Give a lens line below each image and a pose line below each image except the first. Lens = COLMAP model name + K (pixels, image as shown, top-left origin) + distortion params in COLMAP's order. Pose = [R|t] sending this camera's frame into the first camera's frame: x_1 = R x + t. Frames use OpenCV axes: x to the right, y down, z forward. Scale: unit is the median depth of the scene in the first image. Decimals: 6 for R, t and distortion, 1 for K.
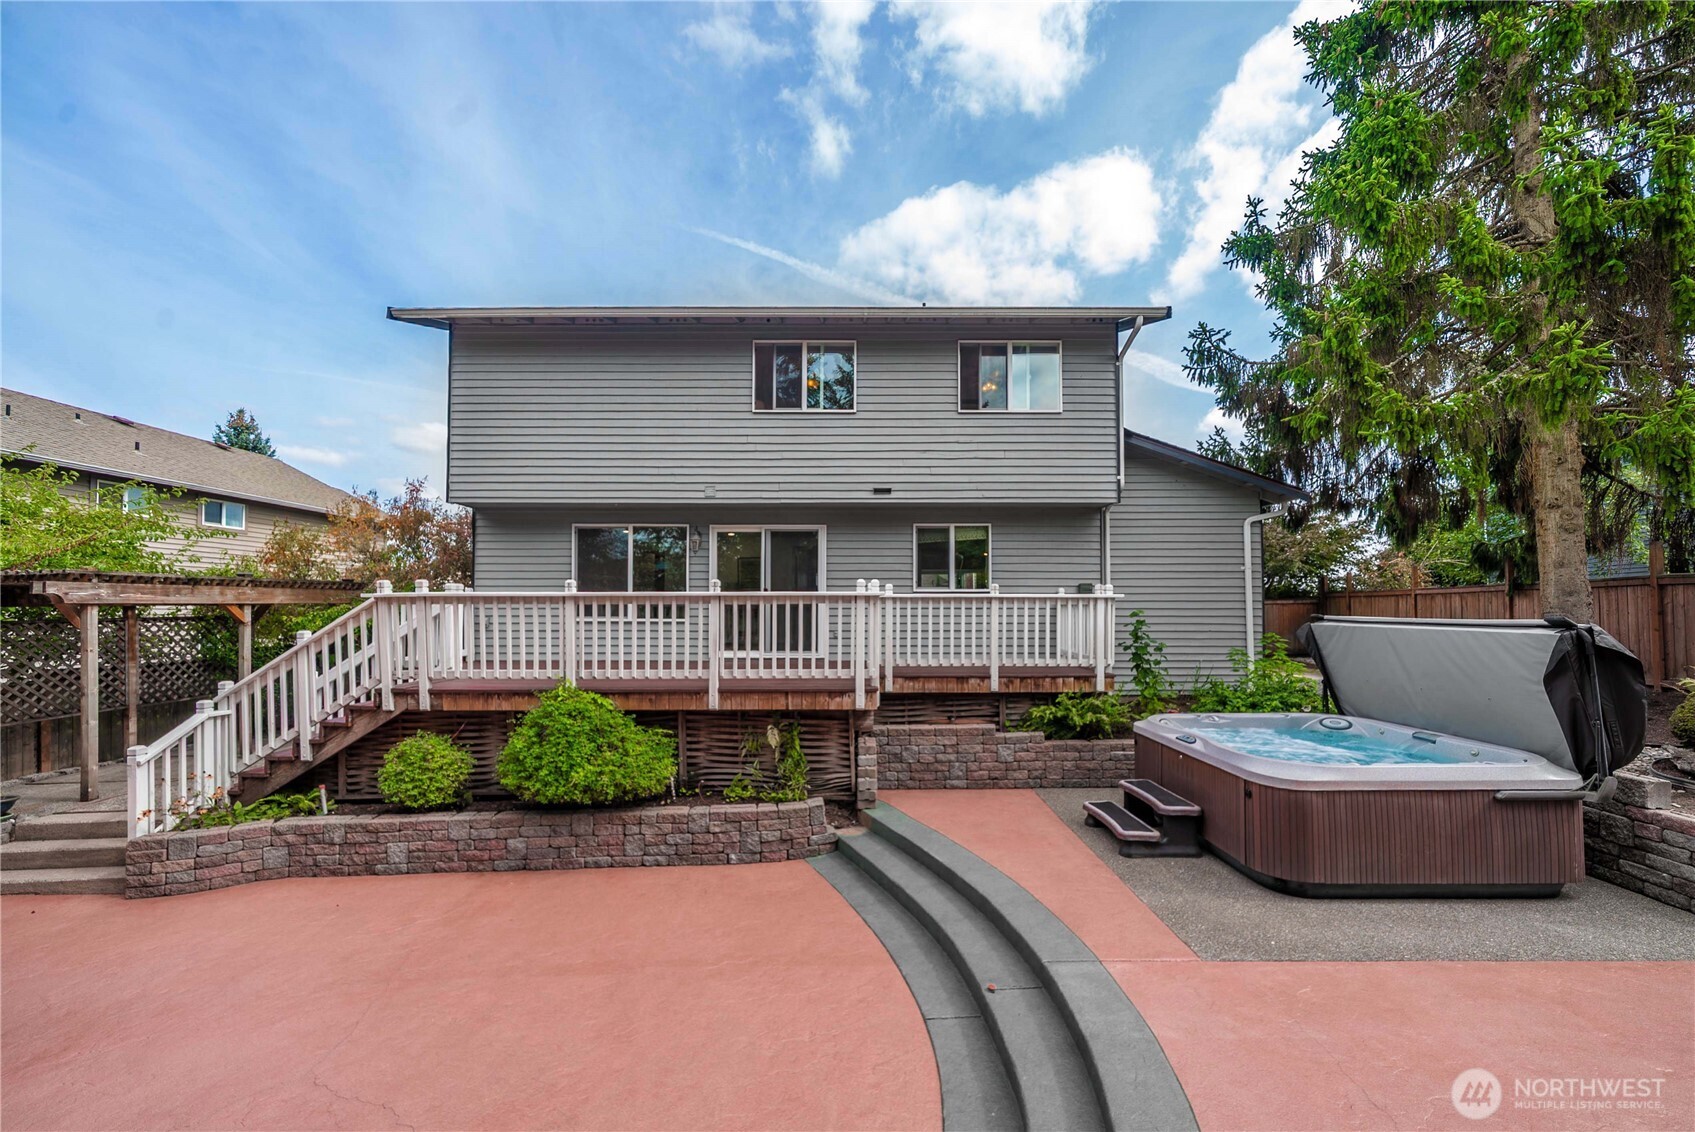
lens RADIAL K [[596.0, 0, 853.8], [0, 596.0, 606.8], [0, 0, 1]] dist [-0.005072, -0.000120]
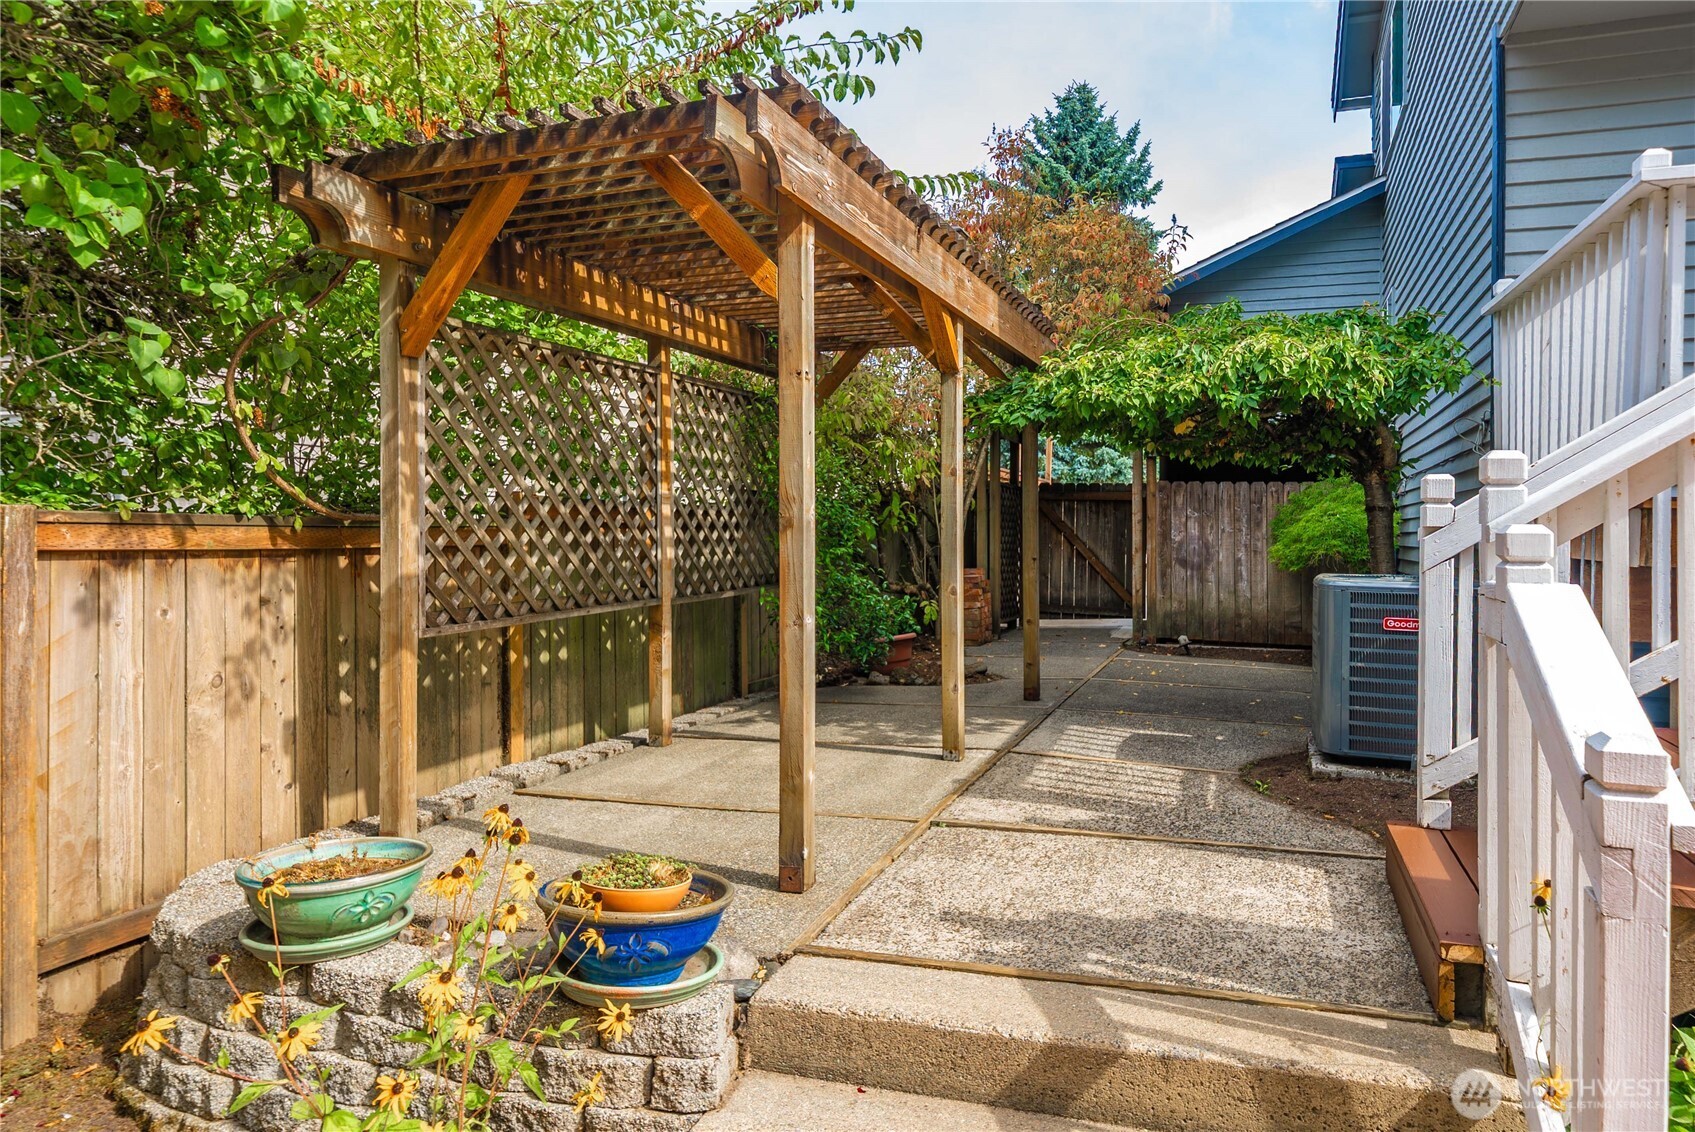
lens RADIAL K [[1046.9, 0, 847.1], [0, 1046.9, 531.2], [0, 0, 1]] dist [0.001351, 0.000175]
pose [[0.928155, 0.007503, -0.372118, -0.869935], [-0.009725, 0.999944, -0.004093, 0.125027], [0.372067, 0.007418, 0.928176, 0.431766]]
